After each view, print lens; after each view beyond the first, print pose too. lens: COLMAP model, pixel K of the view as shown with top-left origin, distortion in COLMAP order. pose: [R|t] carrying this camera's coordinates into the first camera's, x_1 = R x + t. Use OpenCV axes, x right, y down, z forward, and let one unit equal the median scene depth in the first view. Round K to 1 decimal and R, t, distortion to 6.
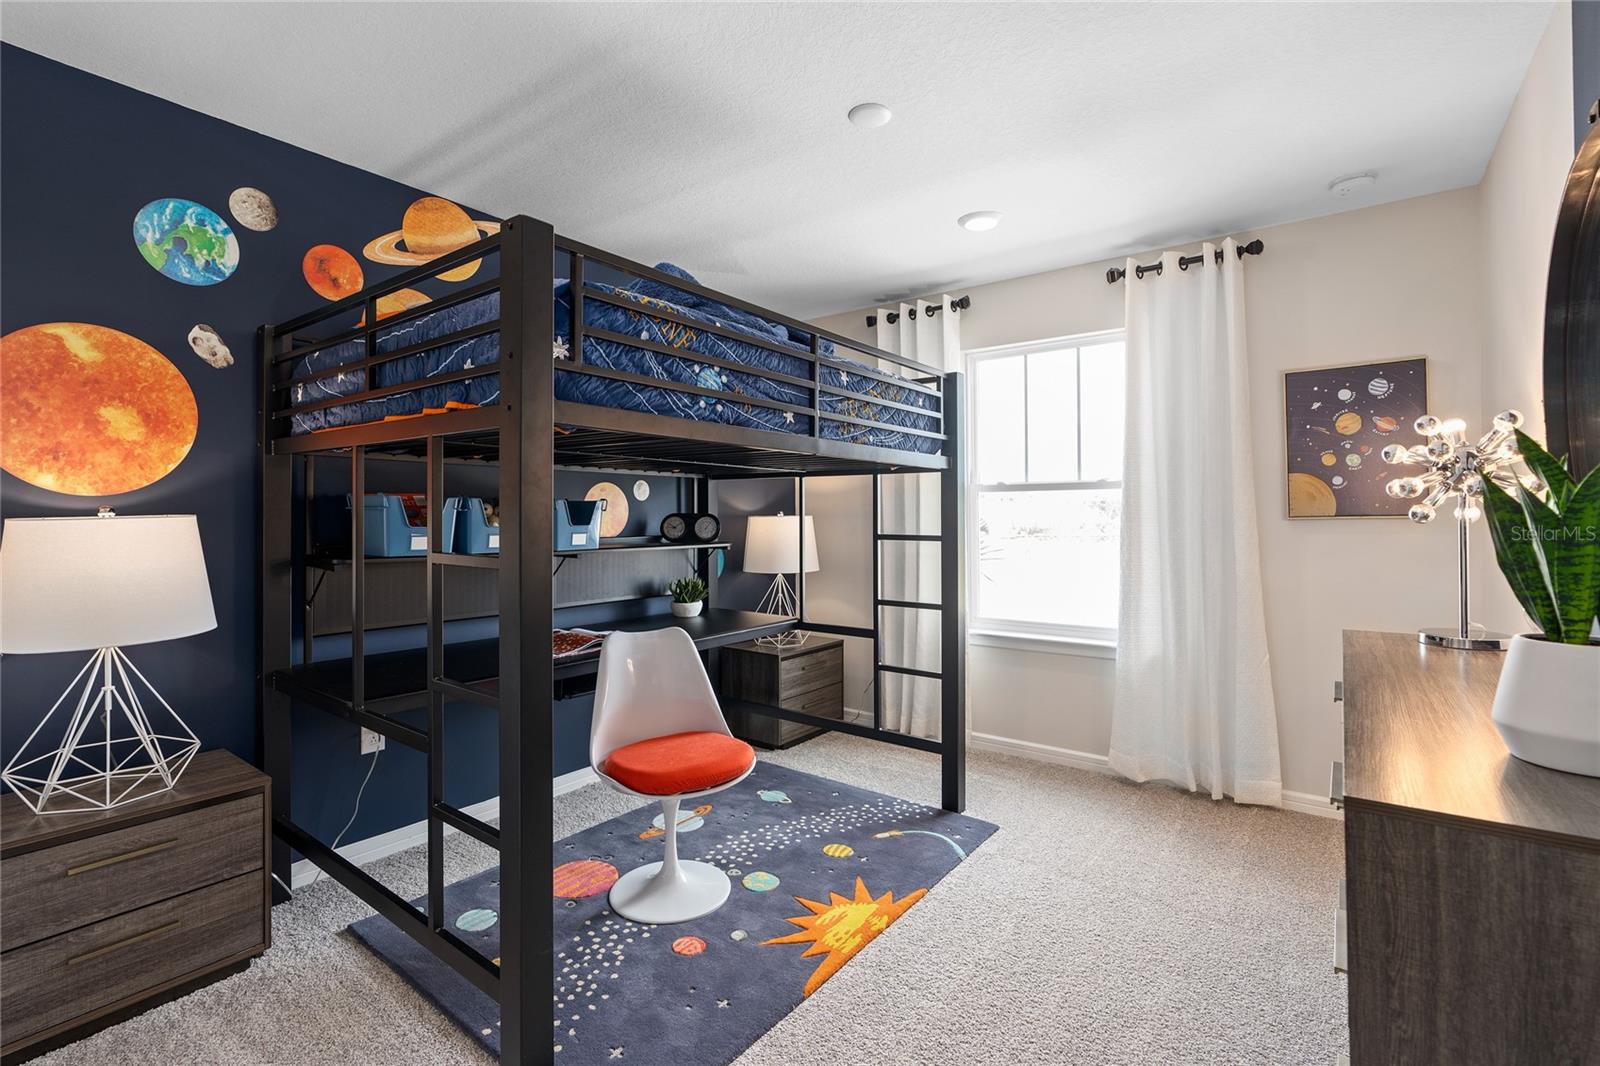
lens RADIAL K [[725.9, 0, 801.2], [0, 725.9, 501.1], [0, 0, 1]] dist [-0.008719, 0.002162]
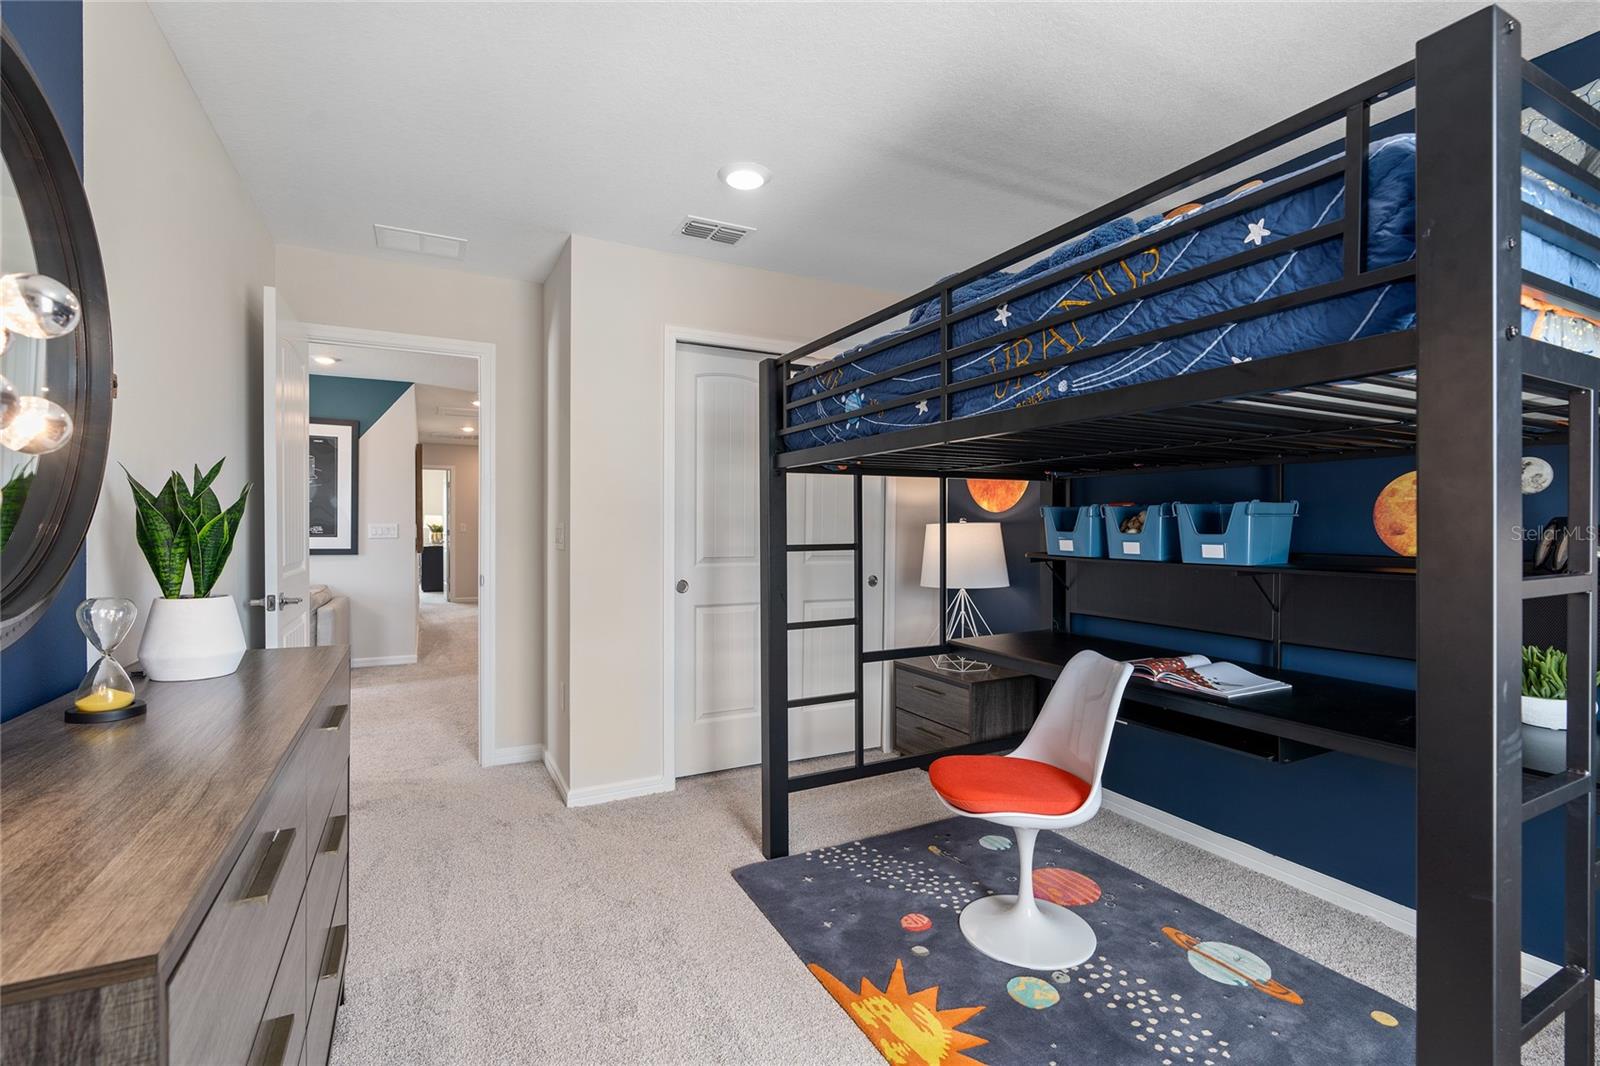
lens RADIAL K [[725.9, 0, 800.6], [0, 725.9, 528.3], [0, 0, 1]] dist [-0.008719, 0.002162]
pose [[-0.431513, 0.001343, -0.902106, 0.852941], [0.014008, 0.999888, -0.005212, 0.033286], [0.901998, -0.014886, -0.431483, 1.270049]]
